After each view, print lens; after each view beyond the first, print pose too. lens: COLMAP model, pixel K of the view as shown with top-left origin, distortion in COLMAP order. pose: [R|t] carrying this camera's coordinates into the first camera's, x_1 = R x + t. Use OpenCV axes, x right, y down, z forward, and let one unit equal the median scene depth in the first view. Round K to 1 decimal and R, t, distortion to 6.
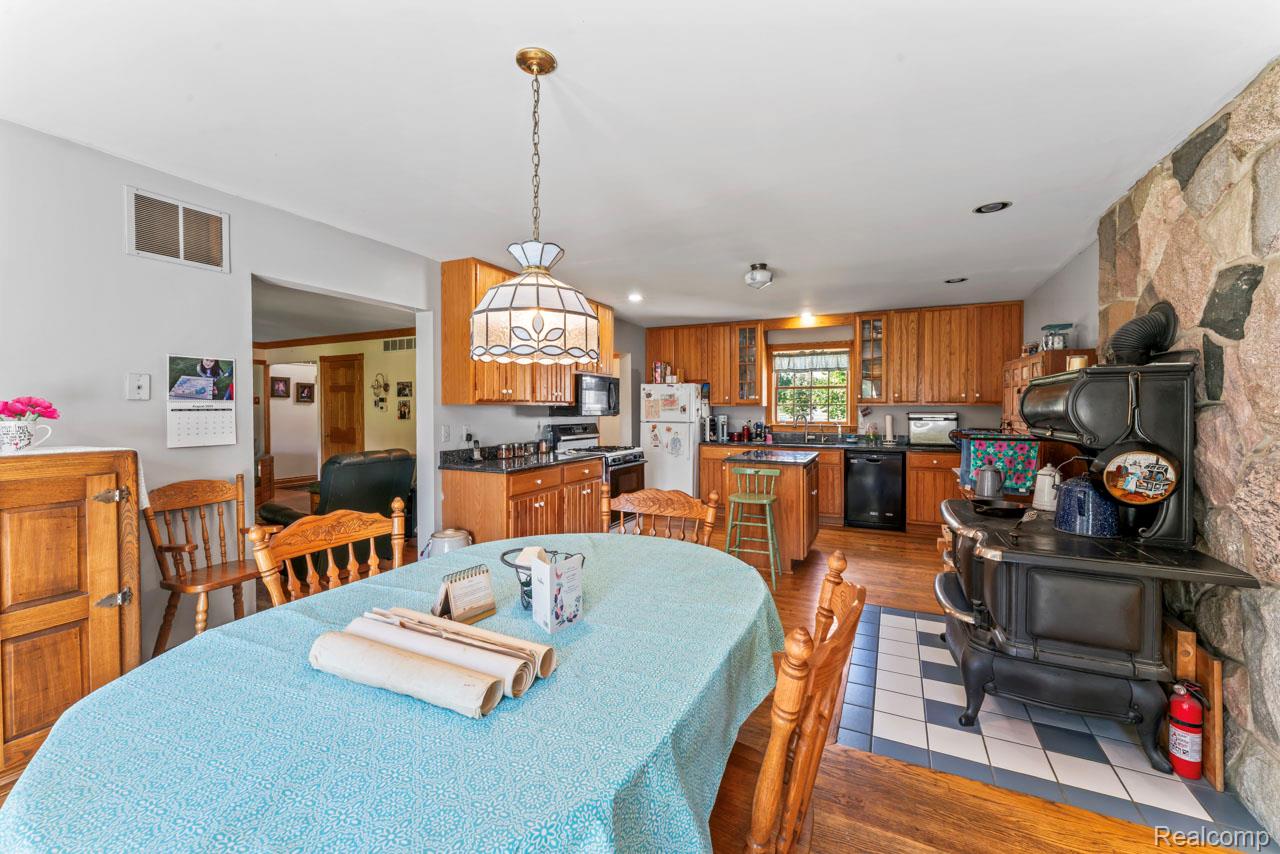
lens RADIAL K [[519.1, 0, 634.4], [0, 519.1, 414.6], [0, 0, 1]] dist [-0.001669, -0.000076]
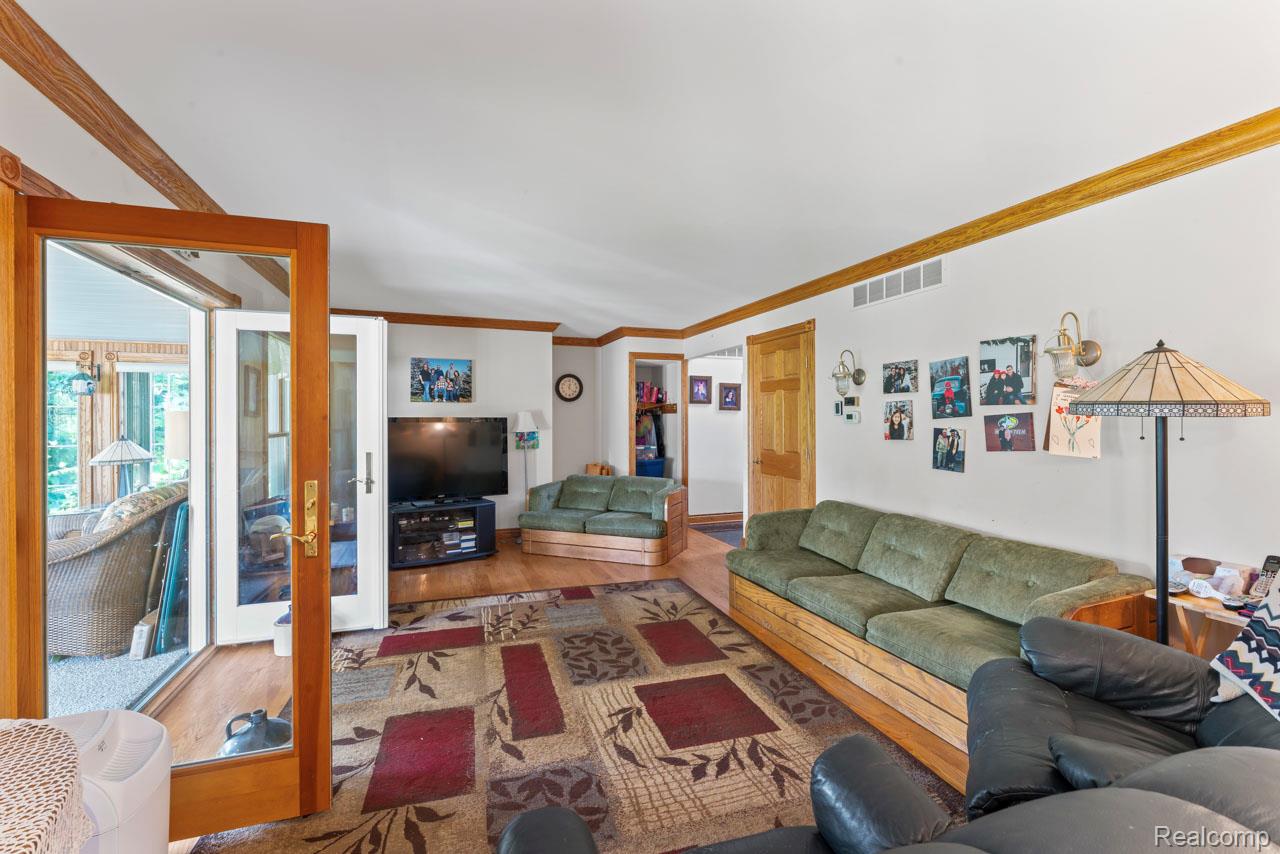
lens RADIAL K [[555.9, 0, 633.4], [0, 555.9, 420.0], [0, 0, 1]] dist [-0.001630, -0.000223]
pose [[0.730080, -0.001448, -0.683360, -0.246703], [-0.005038, 0.999959, -0.007502, -0.004113], [0.683343, 0.008920, 0.730043, 0.415064]]
